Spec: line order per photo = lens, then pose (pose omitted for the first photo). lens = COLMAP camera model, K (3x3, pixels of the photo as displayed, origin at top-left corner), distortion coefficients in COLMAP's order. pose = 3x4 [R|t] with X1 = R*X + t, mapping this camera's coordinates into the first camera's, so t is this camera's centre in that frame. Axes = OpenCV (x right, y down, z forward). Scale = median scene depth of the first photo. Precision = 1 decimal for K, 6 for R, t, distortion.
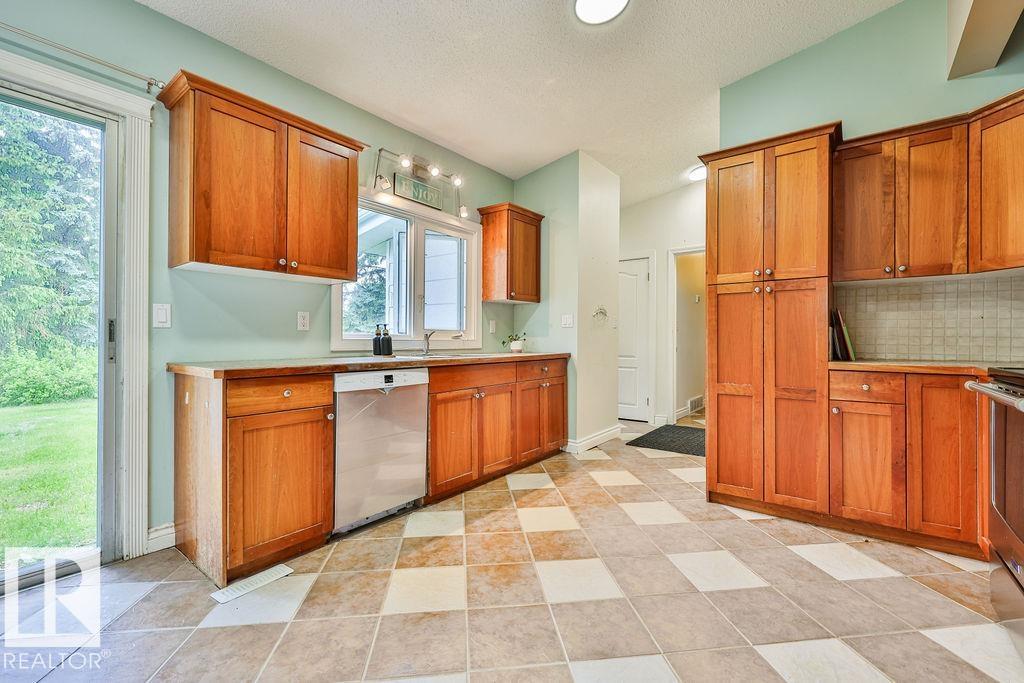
lens RADIAL K [[436.5, 0, 515.2], [0, 436.5, 338.2], [0, 0, 1]] dist [-0.002606, 0.000091]
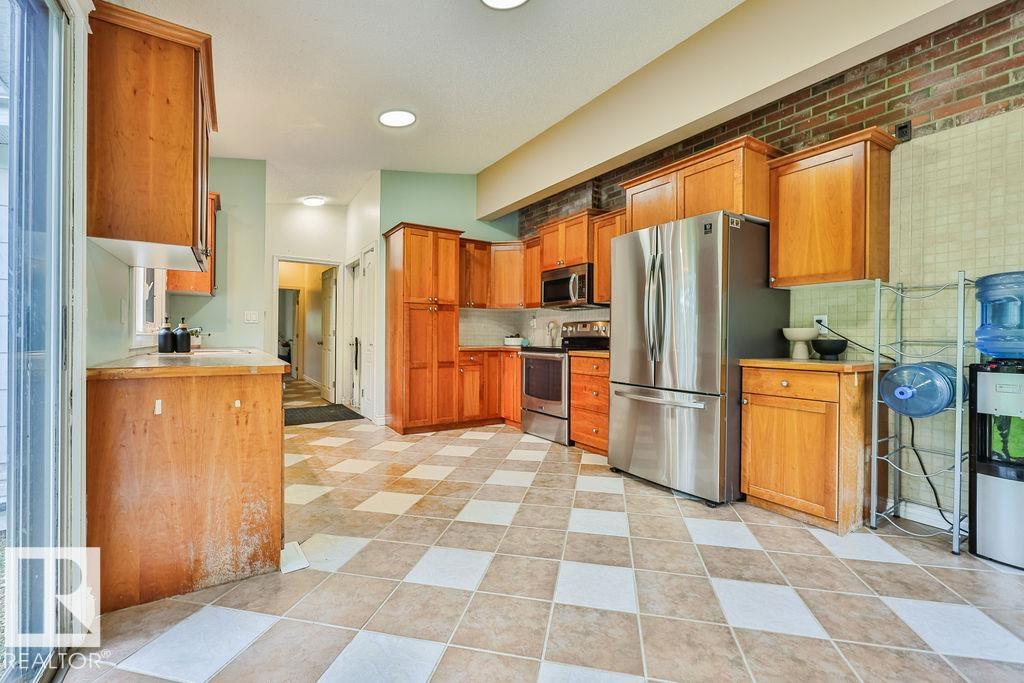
lens RADIAL K [[436.5, 0, 514.4], [0, 436.5, 339.9], [0, 0, 1]] dist [-0.002606, 0.000091]
pose [[0.326943, -0.006628, 0.945021, -0.998398], [-0.009825, 0.999898, 0.010412, -0.002833], [-0.944993, -0.012689, 0.326845, 0.077286]]
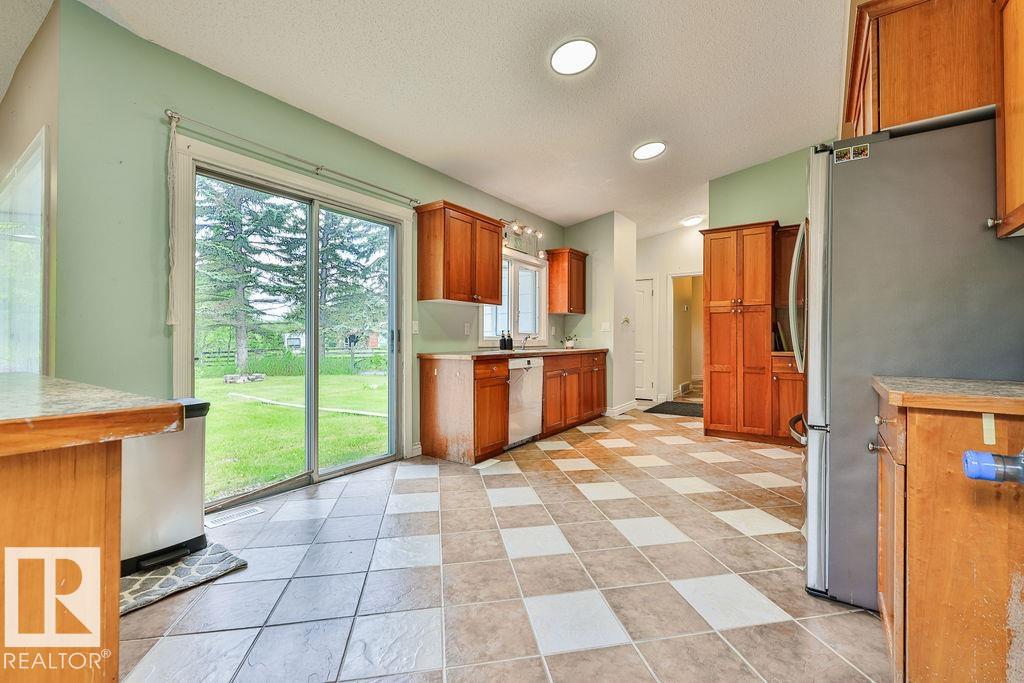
lens RADIAL K [[436.5, 0, 516.5], [0, 436.5, 337.6], [0, 0, 1]] dist [-0.002606, 0.000091]
pose [[0.998373, -0.002365, 0.056975, -0.394192], [0.002412, 0.999997, -0.000761, -0.004777], [-0.056973, 0.000897, 0.998375, -0.666549]]
